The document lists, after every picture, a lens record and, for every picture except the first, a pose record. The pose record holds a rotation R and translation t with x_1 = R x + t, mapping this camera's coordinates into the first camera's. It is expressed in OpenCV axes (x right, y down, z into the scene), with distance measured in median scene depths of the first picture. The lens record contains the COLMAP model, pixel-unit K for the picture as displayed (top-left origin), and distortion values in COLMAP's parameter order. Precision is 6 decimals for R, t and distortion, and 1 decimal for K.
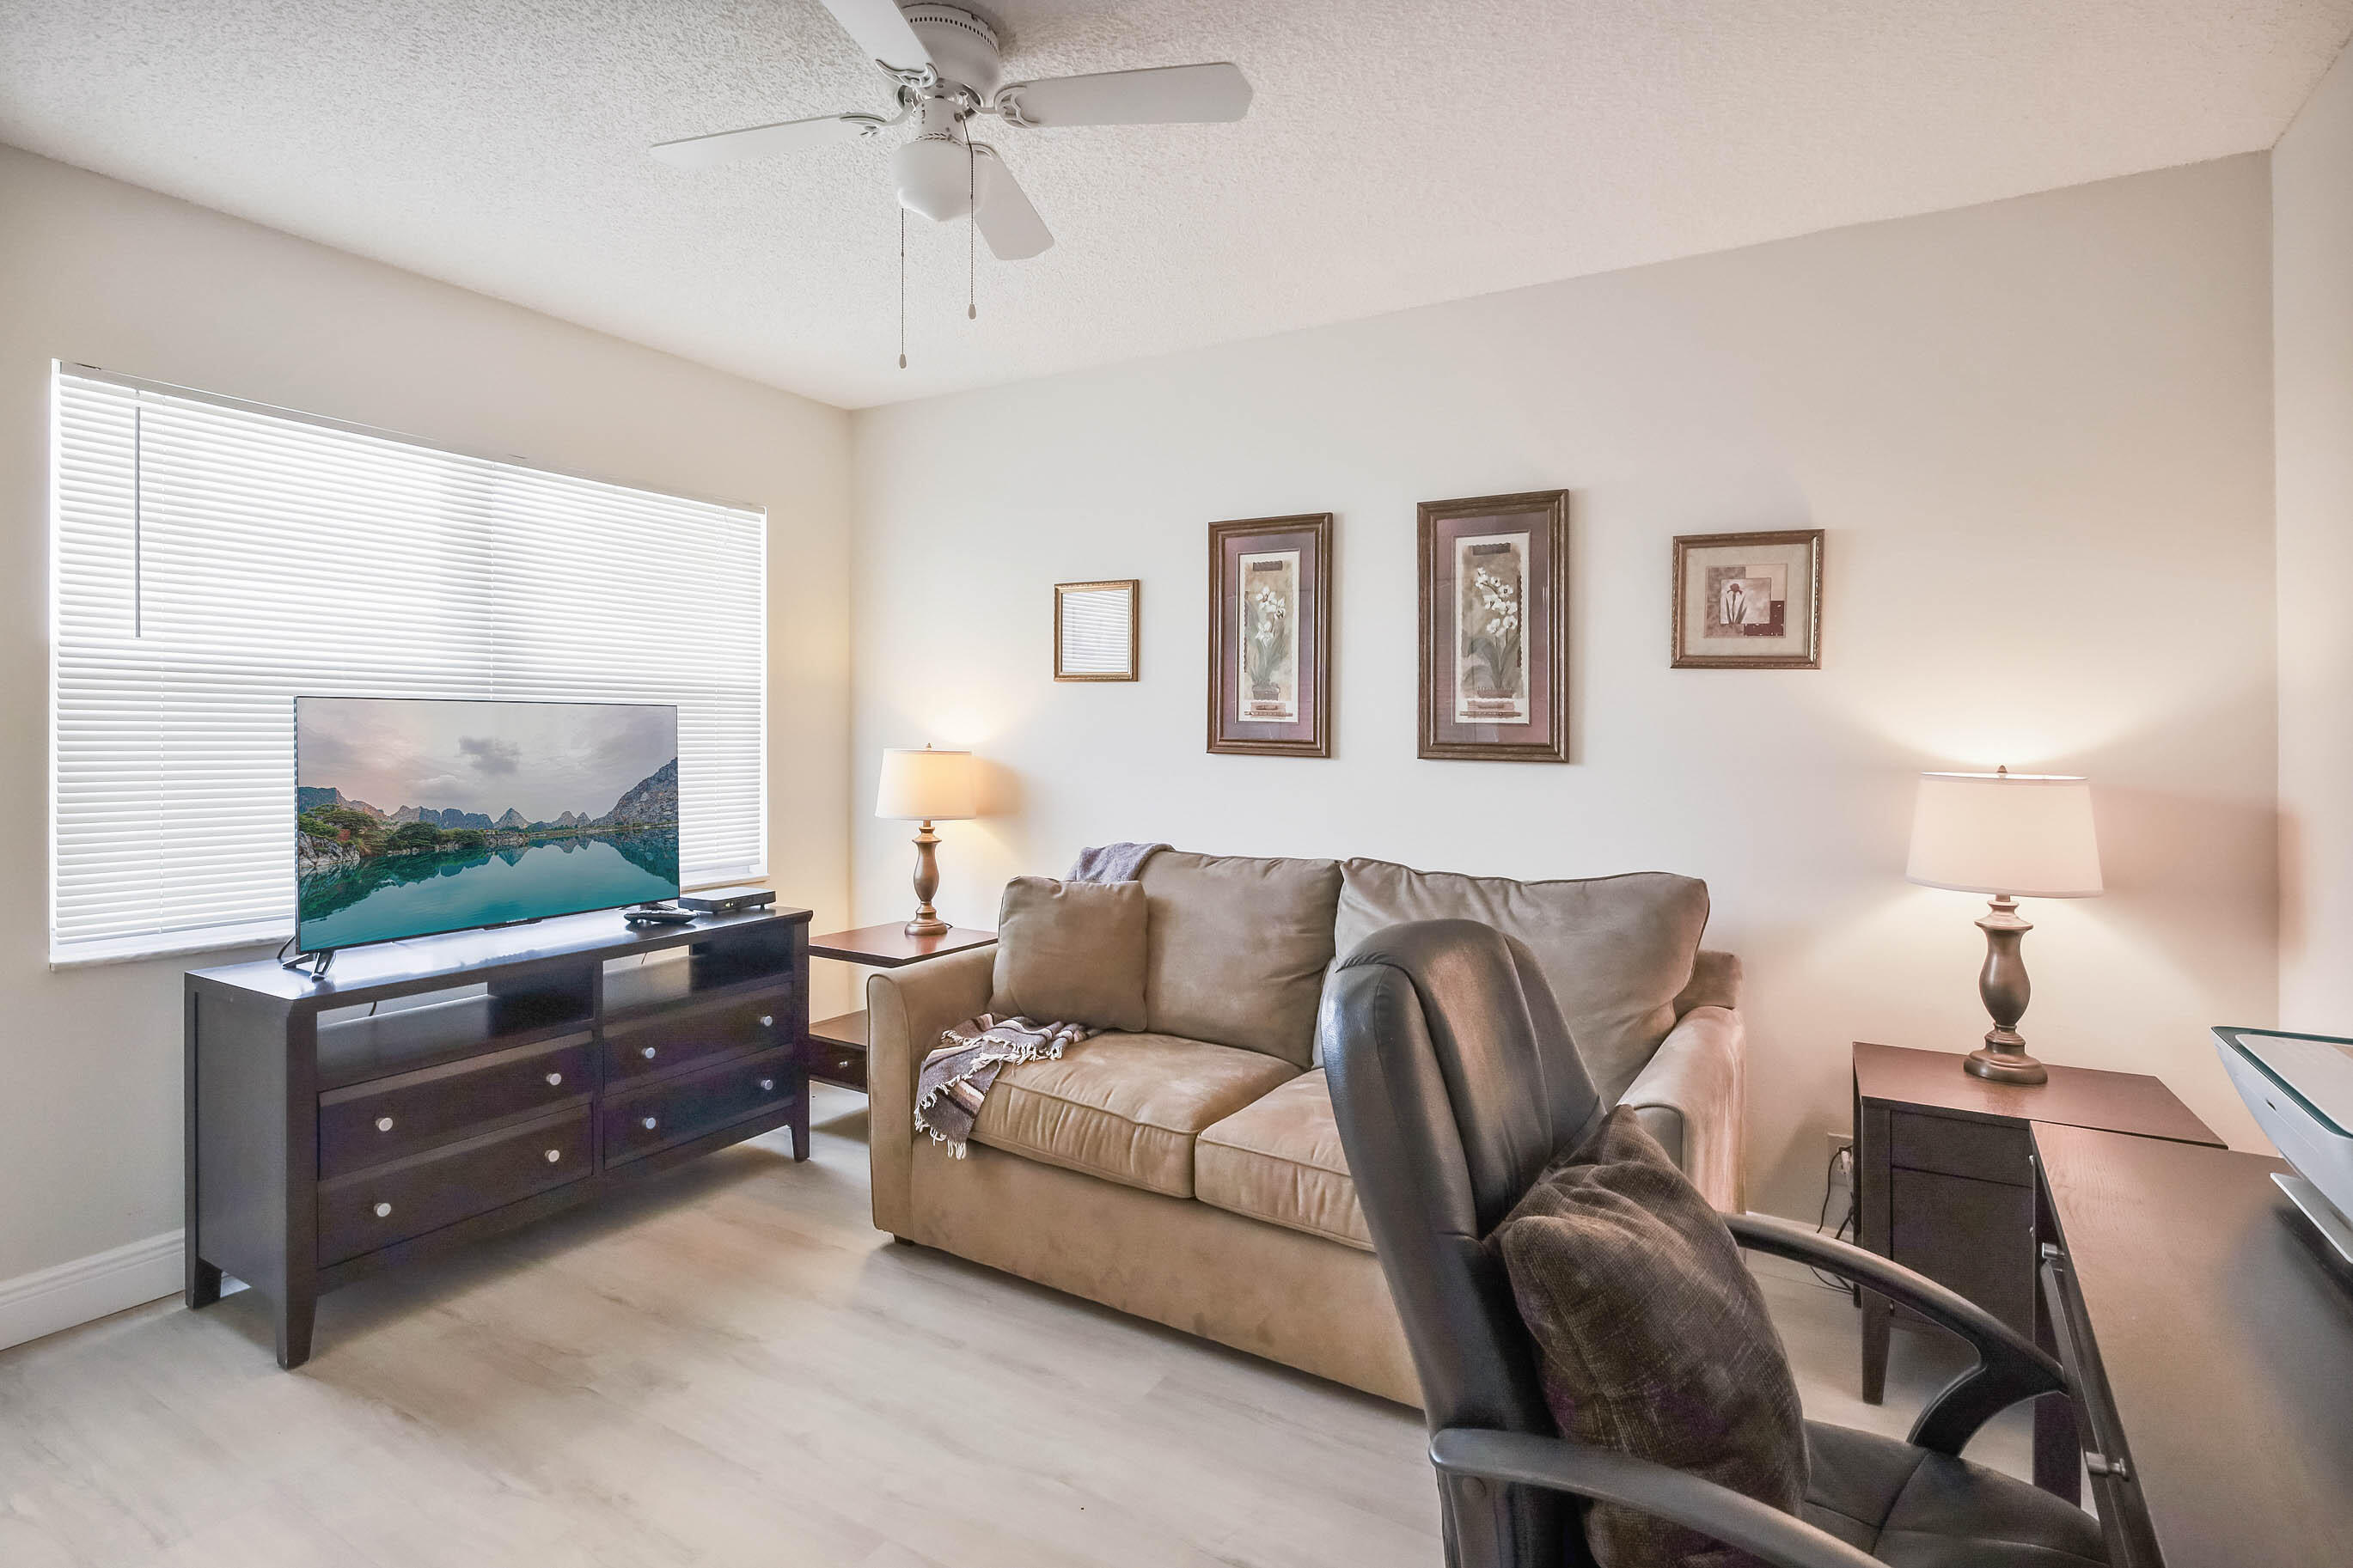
lens RADIAL K [[1164.9, 0, 1149.4], [0, 1164.9, 735.1], [0, 0, 1]] dist [-0.003251, -0.001208]
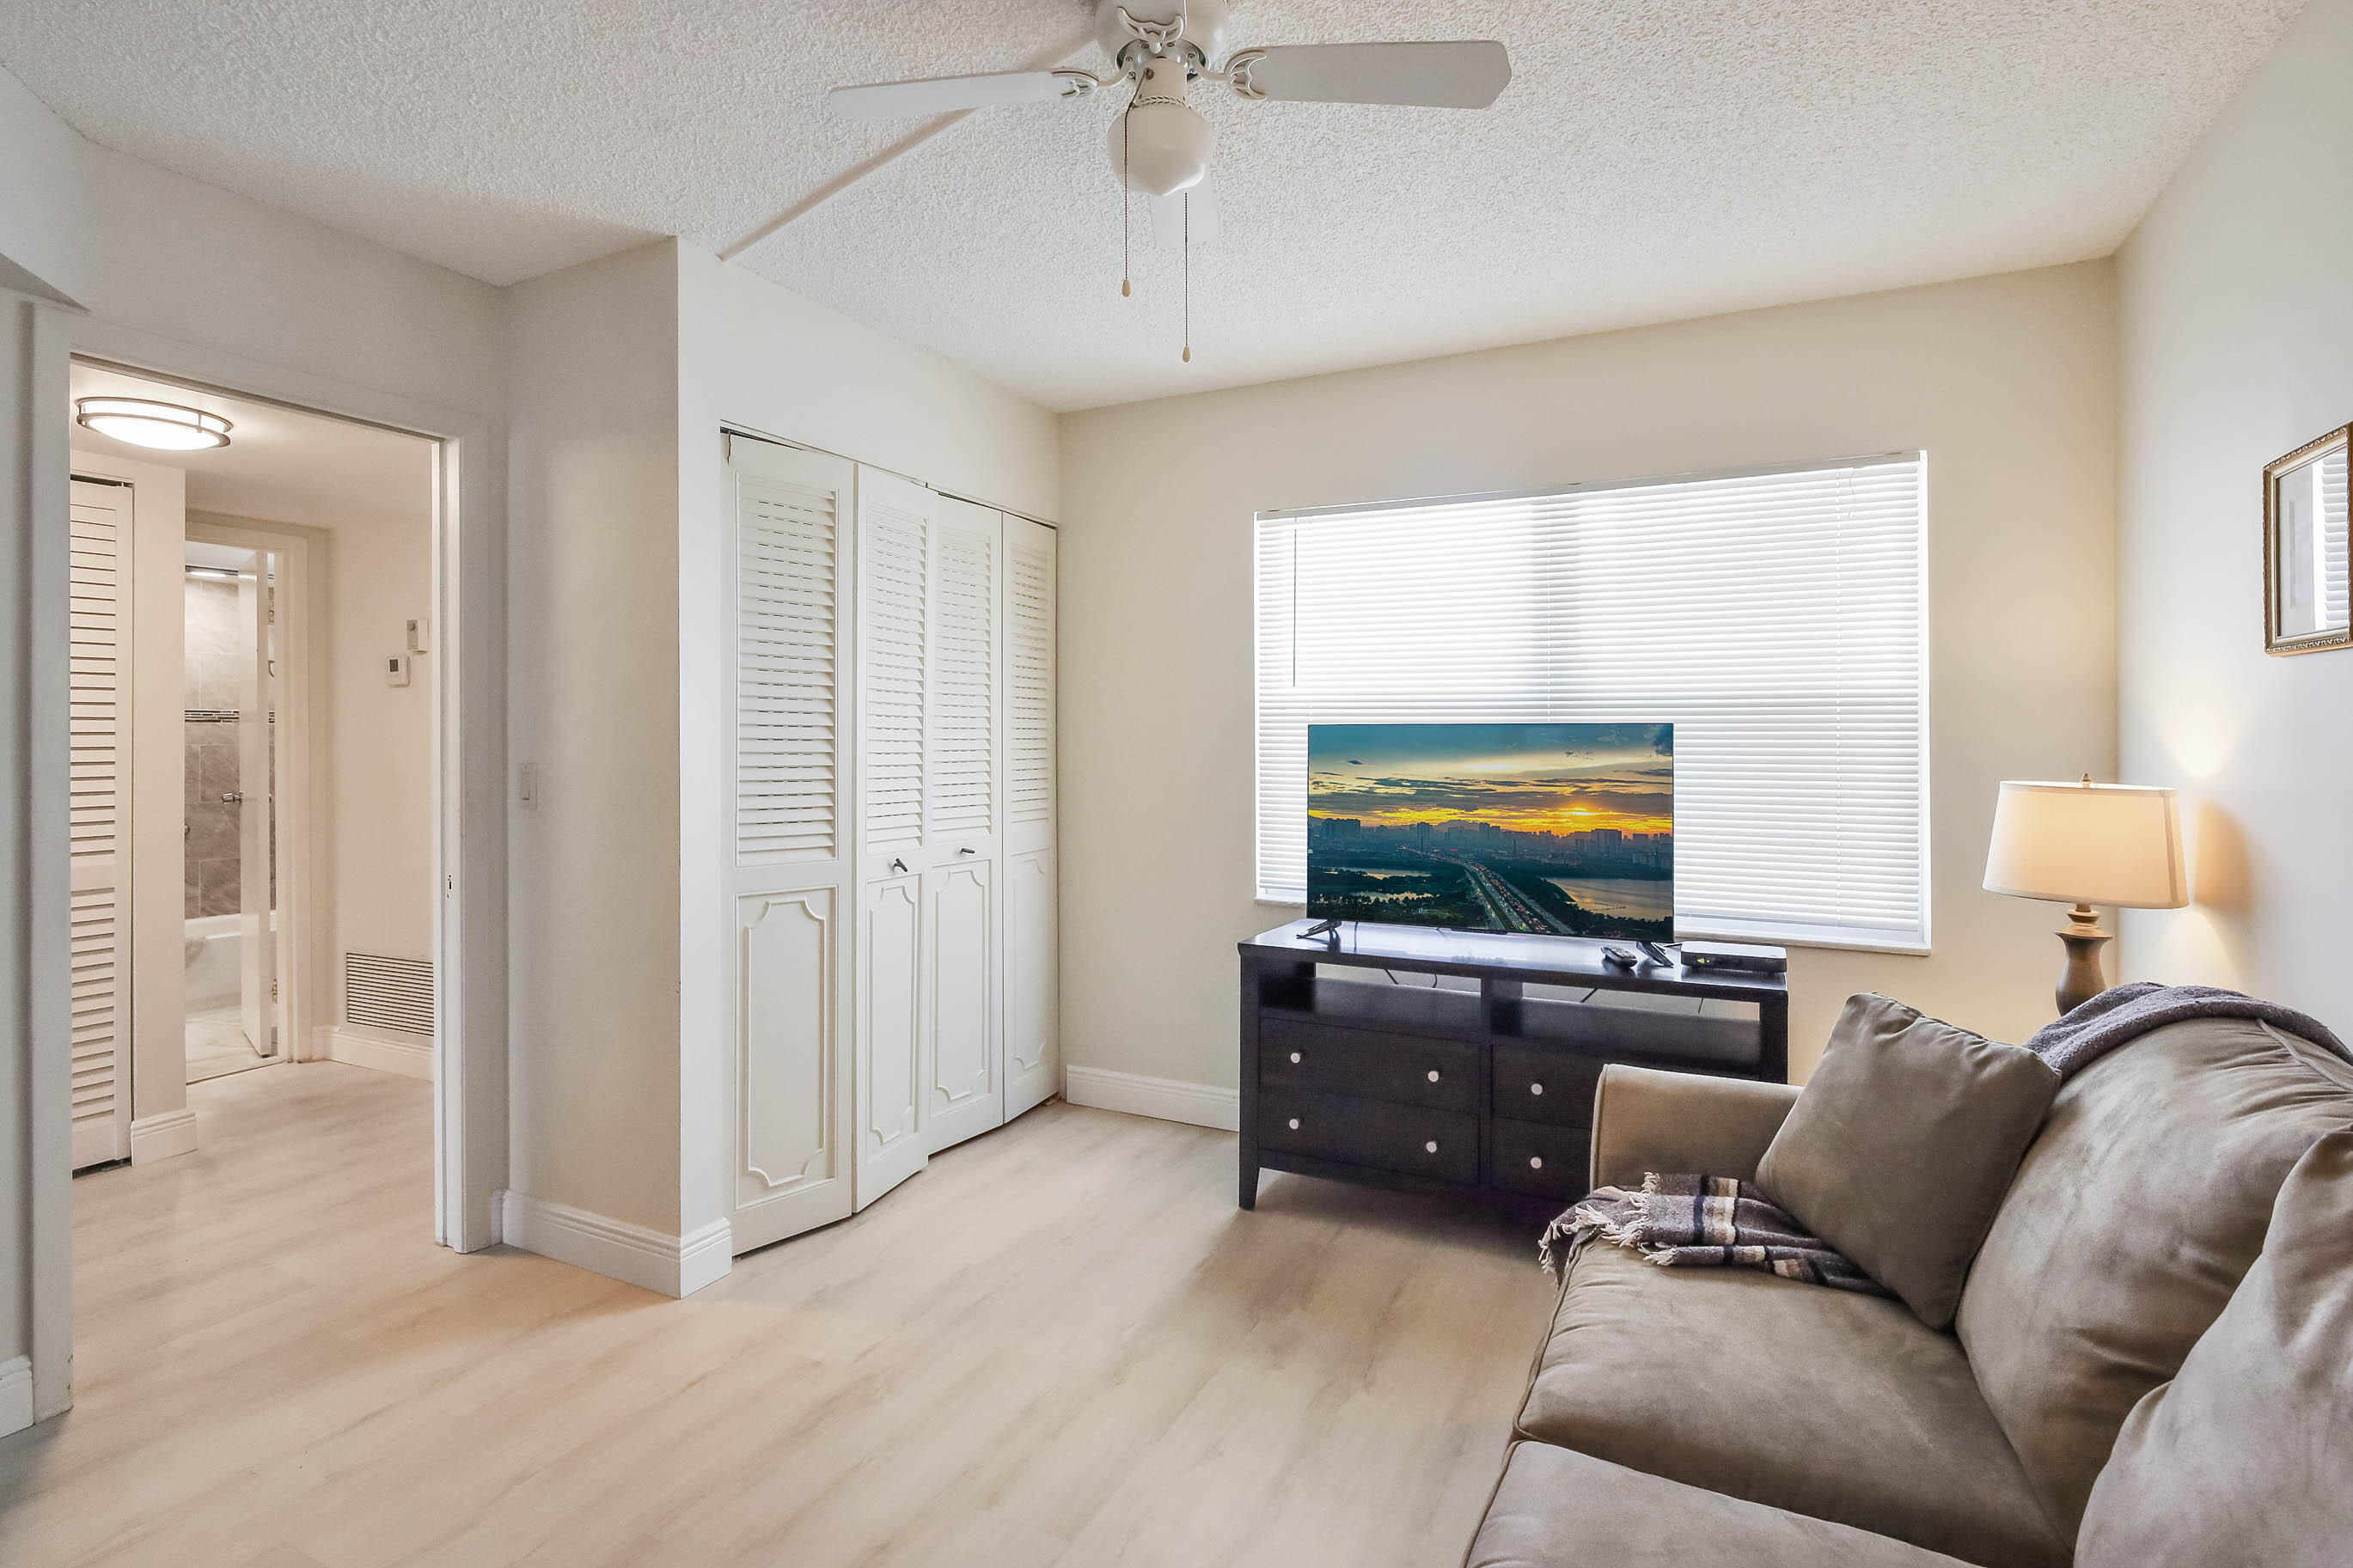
lens RADIAL K [[1164.9, 0, 1198.0], [0, 1164.9, 764.0], [0, 0, 1]] dist [-0.003251, -0.001208]
pose [[0.073145, 0.011468, -0.997255, 0.567597], [-0.009426, 0.999897, 0.010807, -0.001215], [0.997277, 0.008610, 0.073245, 0.738708]]
